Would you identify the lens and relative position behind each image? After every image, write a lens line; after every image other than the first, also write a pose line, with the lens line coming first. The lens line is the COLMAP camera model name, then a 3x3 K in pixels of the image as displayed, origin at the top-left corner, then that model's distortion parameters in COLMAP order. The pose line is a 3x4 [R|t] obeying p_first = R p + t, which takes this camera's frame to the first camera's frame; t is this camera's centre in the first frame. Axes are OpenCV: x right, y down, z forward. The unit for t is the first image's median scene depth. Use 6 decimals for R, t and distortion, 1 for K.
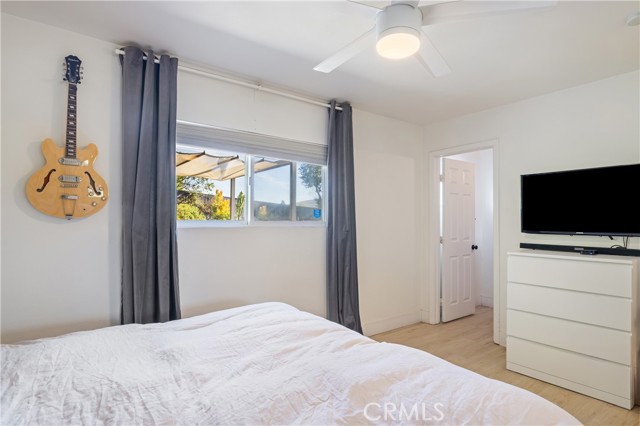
lens RADIAL K [[347.4, 0, 321.5], [0, 347.4, 220.8], [0, 0, 1]] dist [-0.000337, -0.000160]
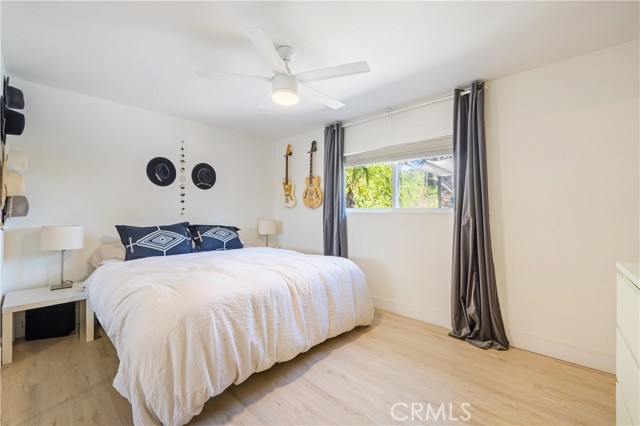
lens RADIAL K [[278.5, 0, 322.7], [0, 278.5, 213.3], [0, 0, 1]] dist [0.003316, 0.000553]
pose [[0.164695, 0.001090, -0.986344, 1.184547], [0.001812, 0.999997, 0.001407, 0.025338], [0.986343, -0.002019, 0.164692, 0.731016]]
